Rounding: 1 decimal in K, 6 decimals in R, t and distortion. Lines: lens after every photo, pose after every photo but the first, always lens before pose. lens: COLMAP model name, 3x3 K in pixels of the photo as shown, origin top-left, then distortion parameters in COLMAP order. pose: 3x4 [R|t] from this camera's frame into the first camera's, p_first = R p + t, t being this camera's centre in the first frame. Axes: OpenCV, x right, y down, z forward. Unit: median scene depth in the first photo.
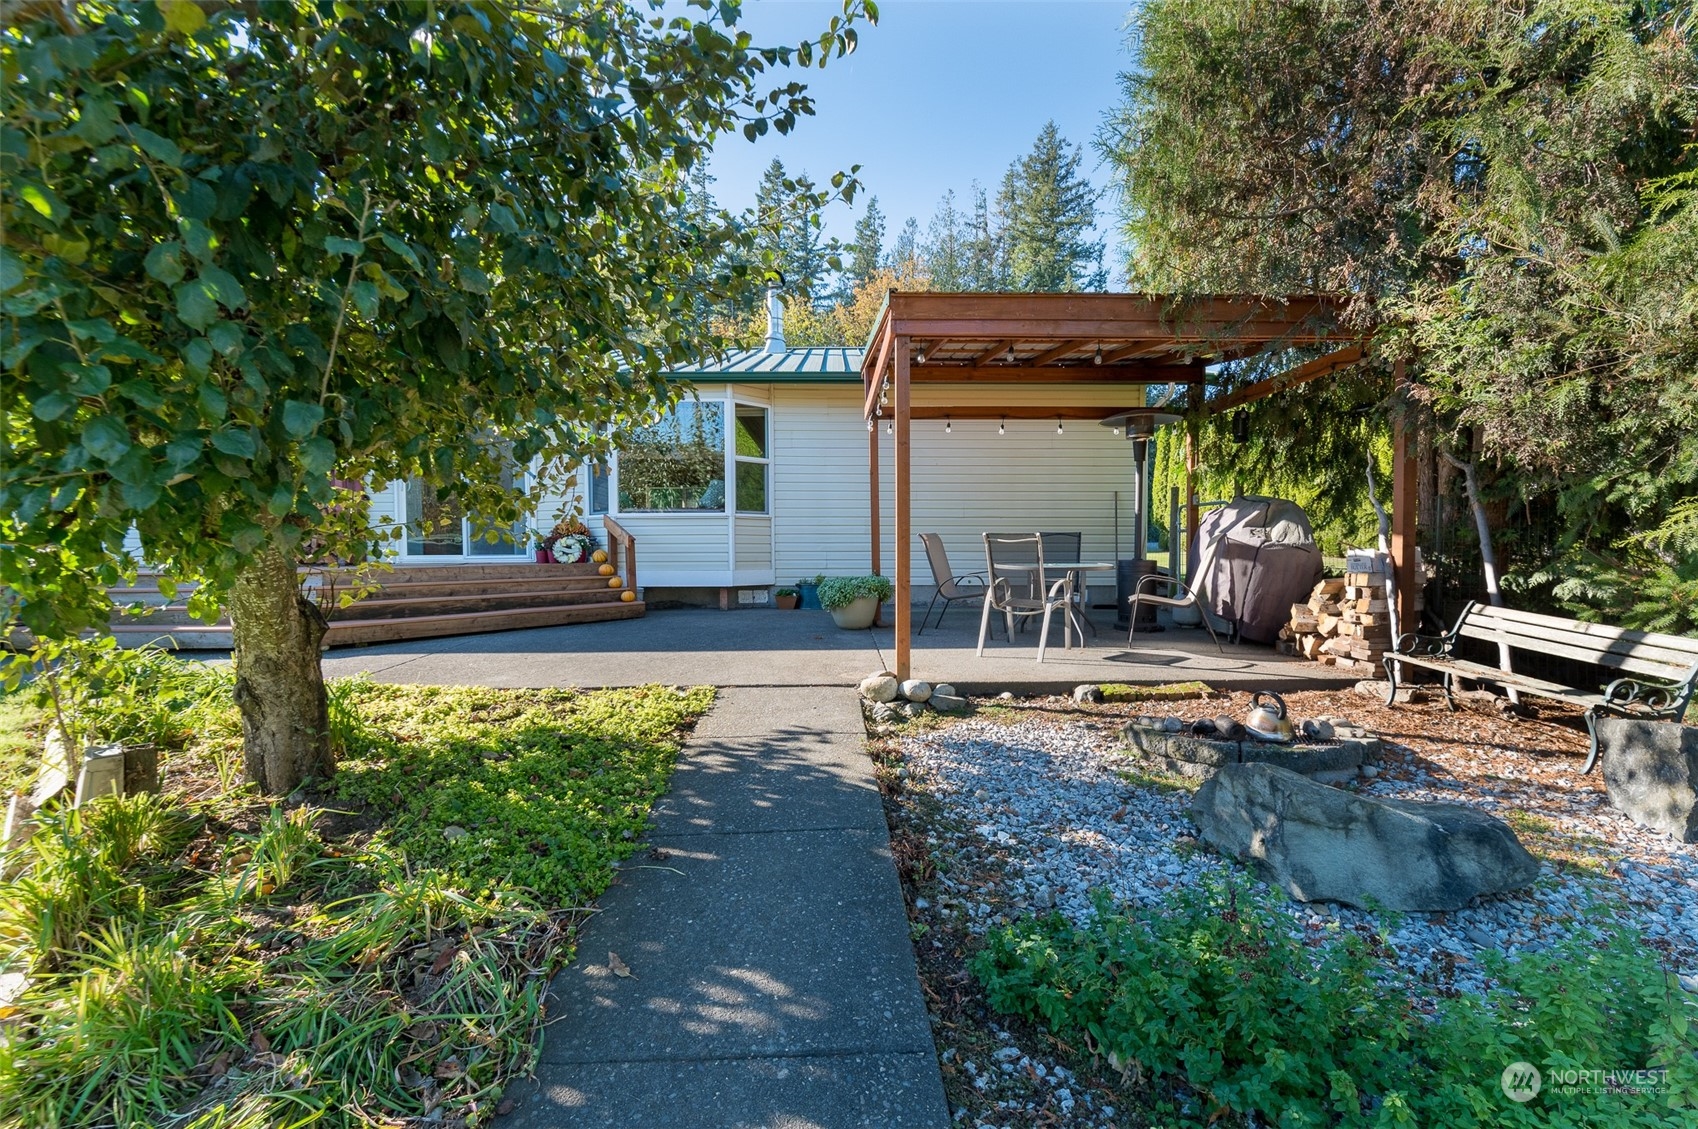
lens RADIAL K [[709.5, 0, 817.6], [0, 709.5, 562.6], [0, 0, 1]] dist [-0.000856, -0.000011]
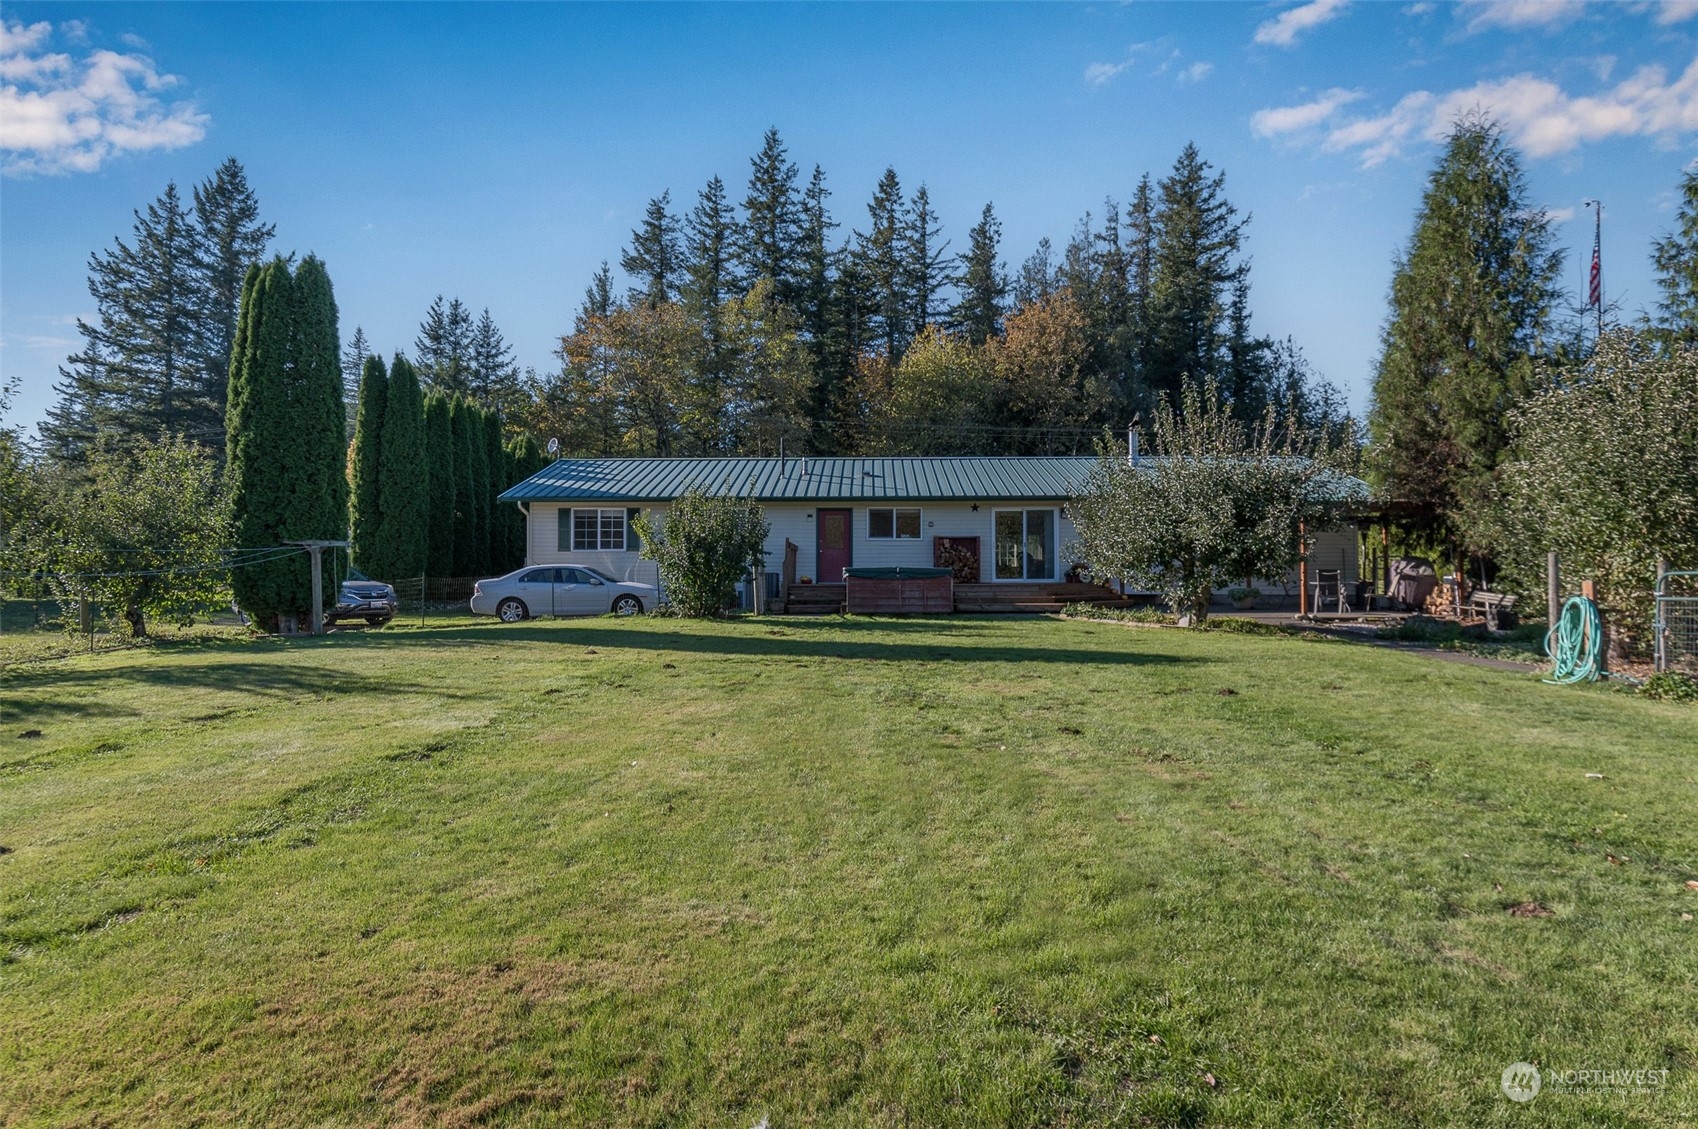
lens RADIAL K [[879.7, 0, 849.0], [0, 879.7, 564.5], [0, 0, 1]] dist [-0.002494, -0.000486]
pose [[0.999826, -0.002839, -0.018449, -1.150848], [0.002114, 0.999230, -0.039166, 0.047859], [0.018545, 0.039120, 0.999062, -1.864795]]
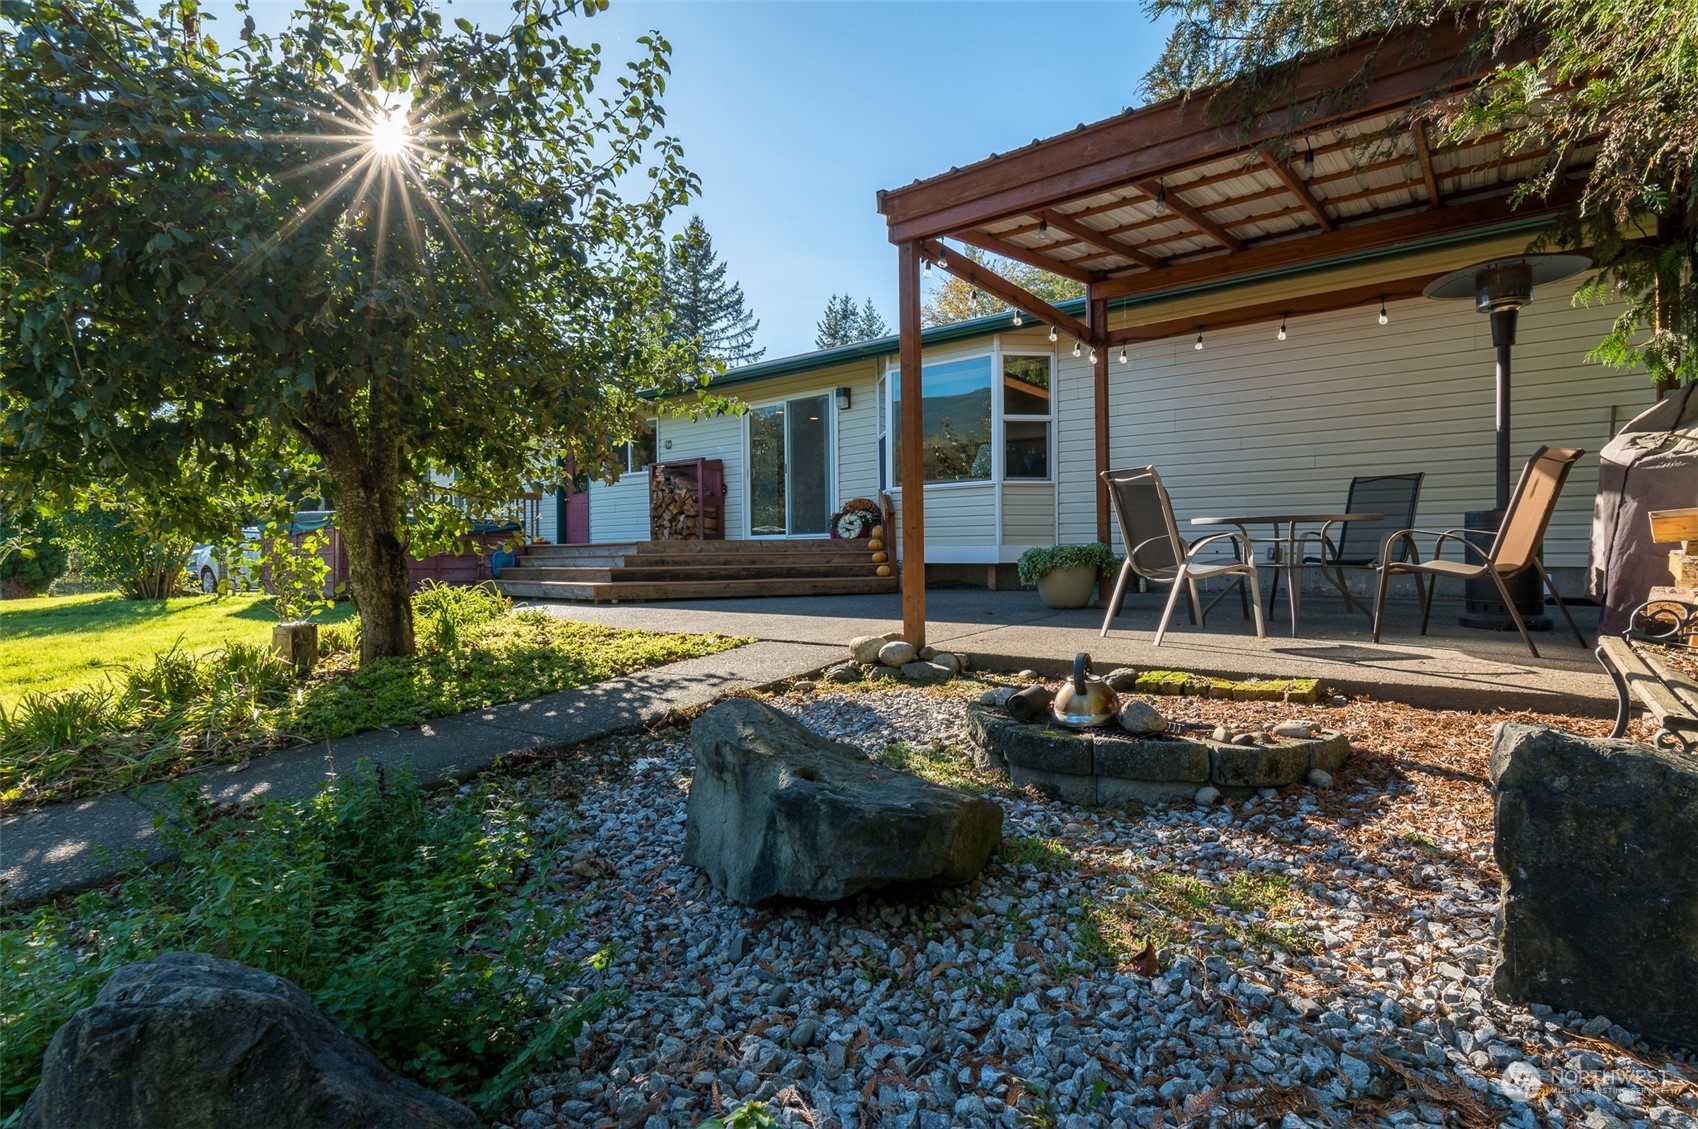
lens RADIAL K [[791.0, 0, 849.0], [0, 791.0, 564.5], [0, 0, 1]] dist [-0.002205, -0.000261]
pose [[0.795562, 0.006768, -0.605834, 0.399897], [-0.009427, 0.999955, -0.001209, 0.046012], [0.605799, 0.006673, 0.795590, 0.126995]]
